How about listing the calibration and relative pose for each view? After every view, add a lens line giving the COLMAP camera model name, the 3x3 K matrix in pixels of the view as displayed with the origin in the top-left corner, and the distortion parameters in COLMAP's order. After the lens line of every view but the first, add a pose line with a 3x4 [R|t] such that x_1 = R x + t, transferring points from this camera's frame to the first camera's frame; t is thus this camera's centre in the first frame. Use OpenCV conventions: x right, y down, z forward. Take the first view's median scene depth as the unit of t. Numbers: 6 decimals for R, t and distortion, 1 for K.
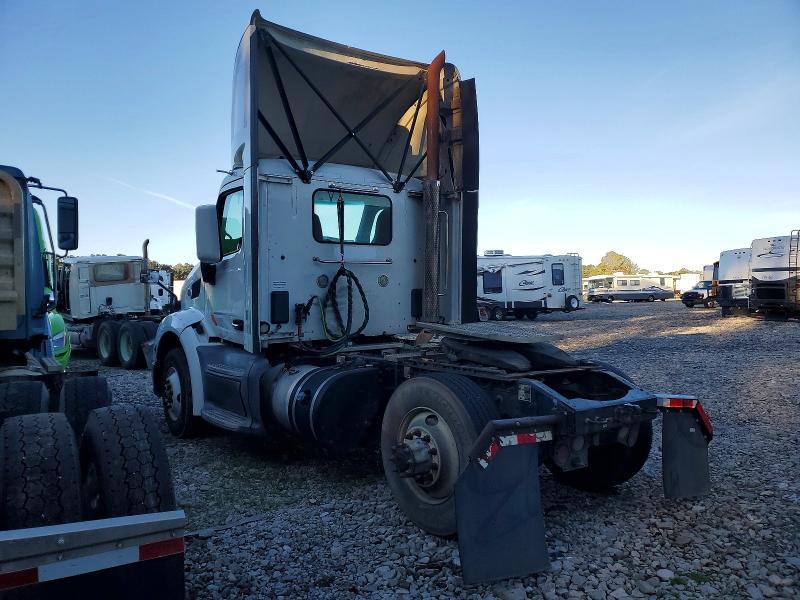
lens RADIAL K [[626.3, 0, 395.8], [0, 626.3, 305.3], [0, 0, 1]] dist [0.071392, -0.043367]
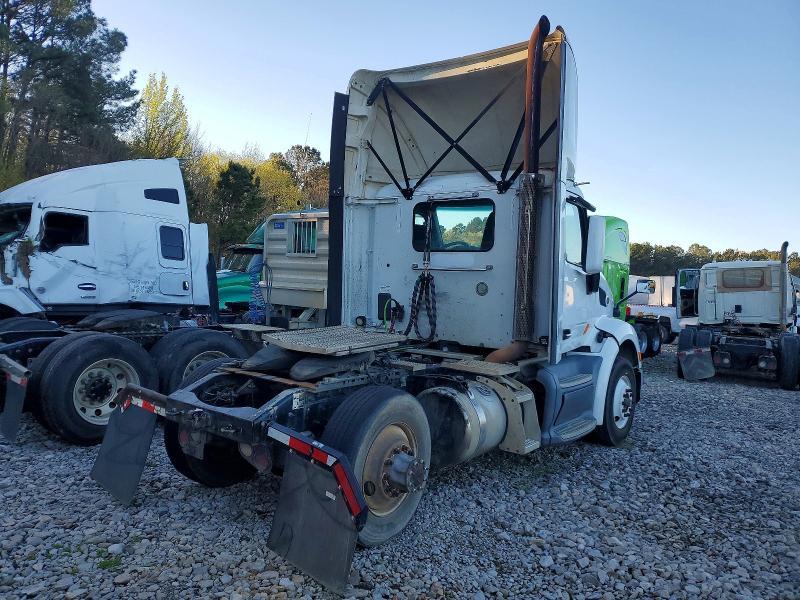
lens RADIAL K [[626.3, 0, 395.8], [0, 626.3, 305.3], [0, 0, 1]] dist [0.071392, -0.043367]
pose [[0.234058, 0.057124, -0.970543, 0.895273], [-0.064930, 0.996962, 0.043020, -0.047585], [0.970052, 0.052948, 0.237056, 0.667106]]
